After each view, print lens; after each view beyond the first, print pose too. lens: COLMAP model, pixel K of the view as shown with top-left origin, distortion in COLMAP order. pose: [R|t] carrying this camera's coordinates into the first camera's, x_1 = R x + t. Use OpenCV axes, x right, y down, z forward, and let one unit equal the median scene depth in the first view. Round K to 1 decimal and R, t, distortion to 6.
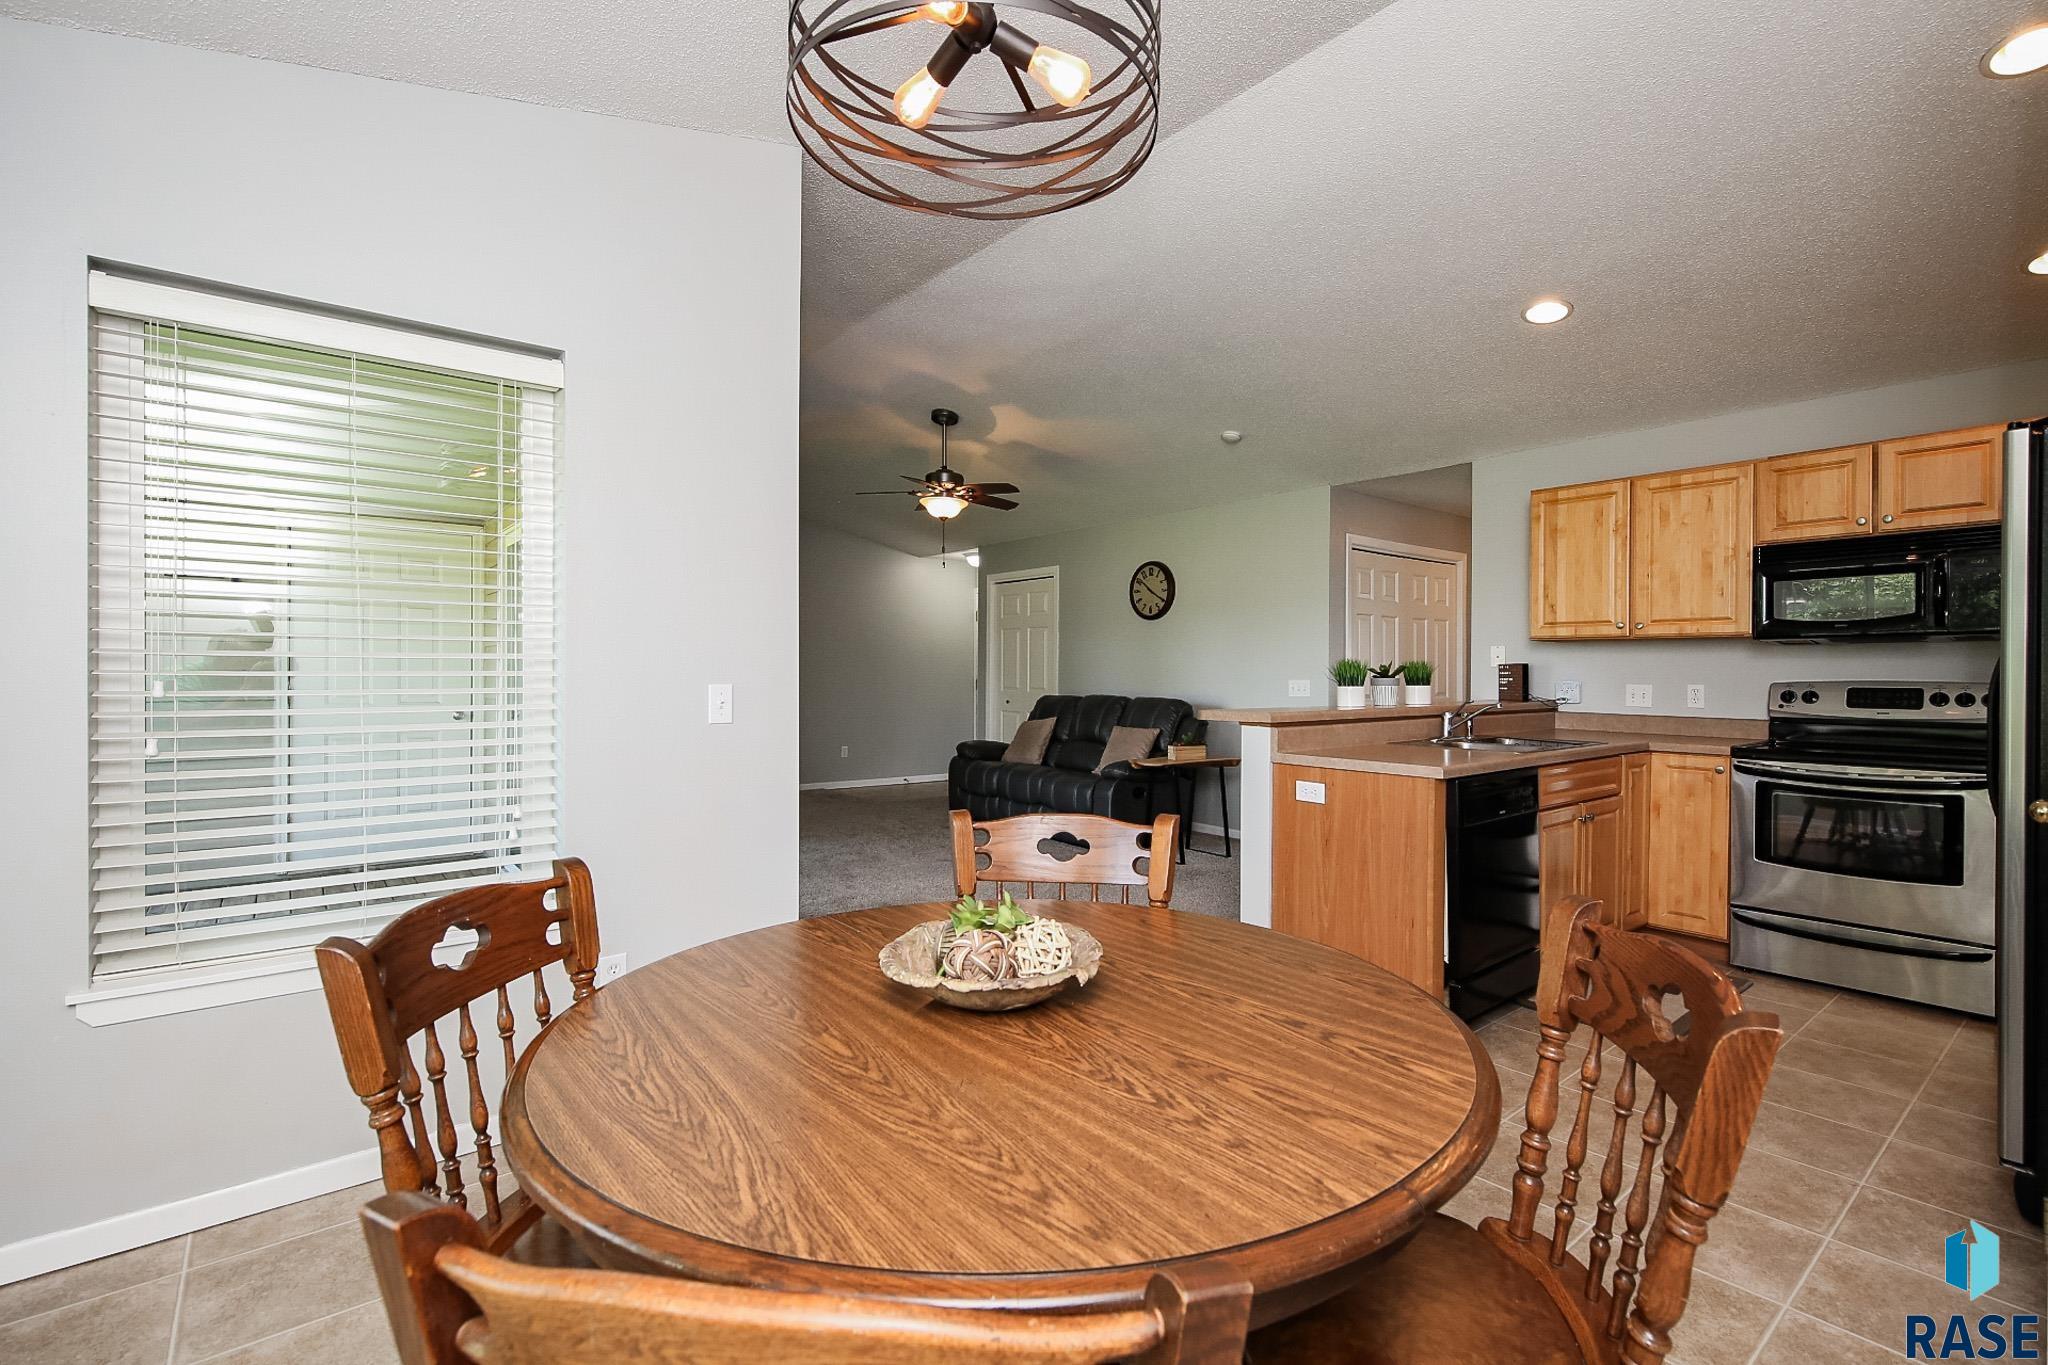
lens RADIAL K [[913.3, 0, 1013.8], [0, 913.3, 679.6], [0, 0, 1]] dist [-0.001133, -0.001277]
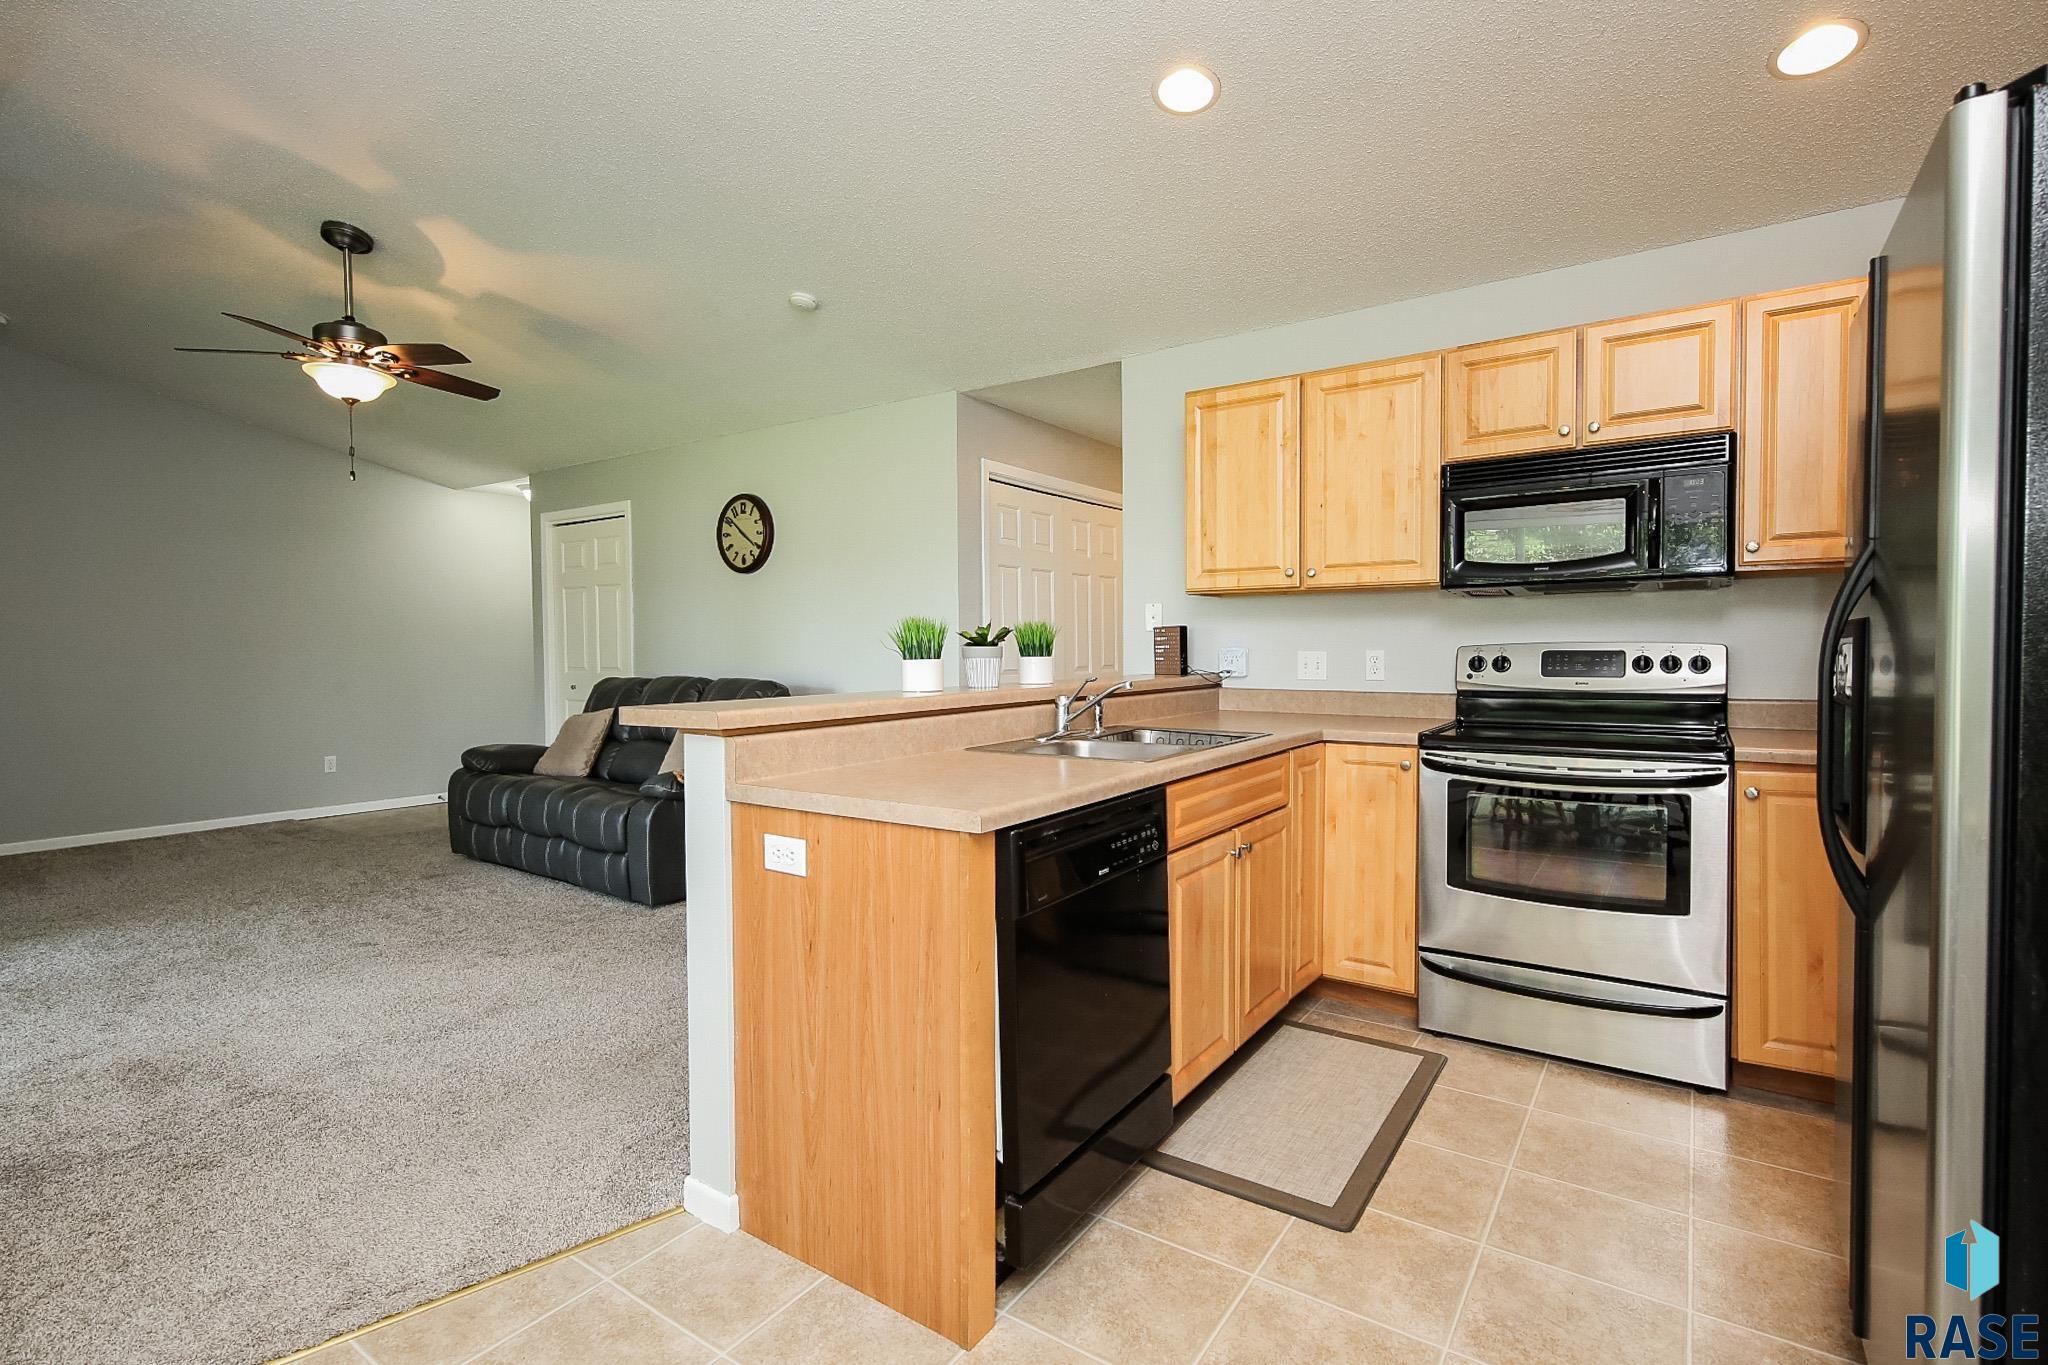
lens RADIAL K [[958.8, 0, 1024.0], [0, 958.8, 682.5], [0, 0, 1]] dist [0.004955, 0.000754]
pose [[0.954774, -0.023008, 0.296441, 0.219503], [0.014331, 0.999404, 0.031411, 0.003017], [-0.296987, -0.025742, 0.954534, 0.308573]]
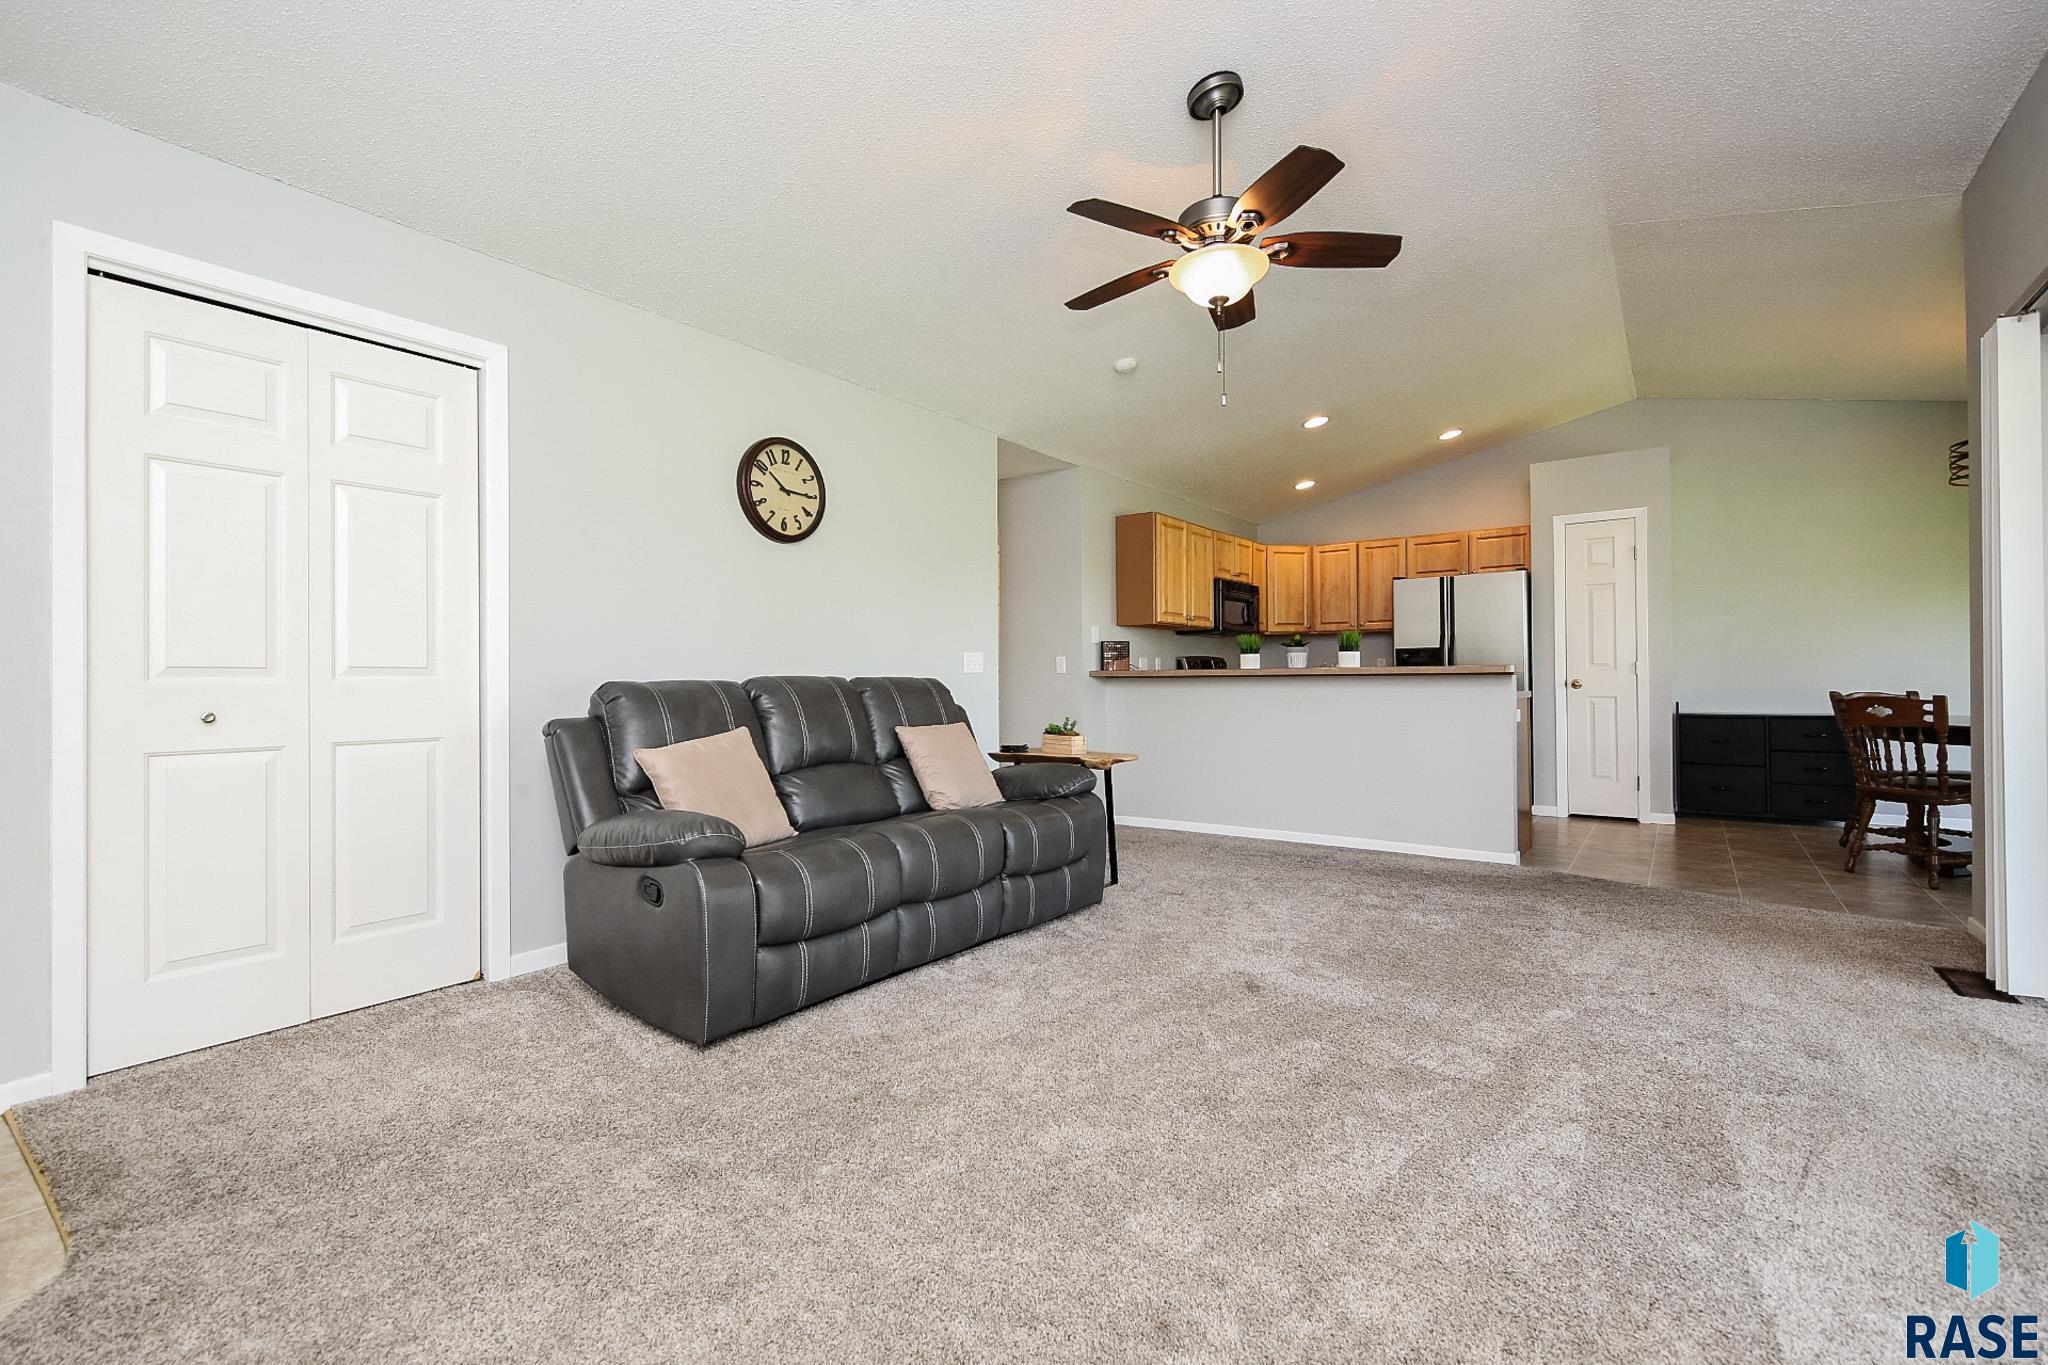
lens RADIAL K [[892.2, 0, 1021.5], [0, 892.2, 675.0], [0, 0, 1]] dist [0.016127, -0.011287]
pose [[-0.262182, 0.002626, 0.965015, -0.689019], [0.014703, 0.999891, 0.001274, 0.029663], [-0.964906, 0.014523, -0.262192, 1.648770]]
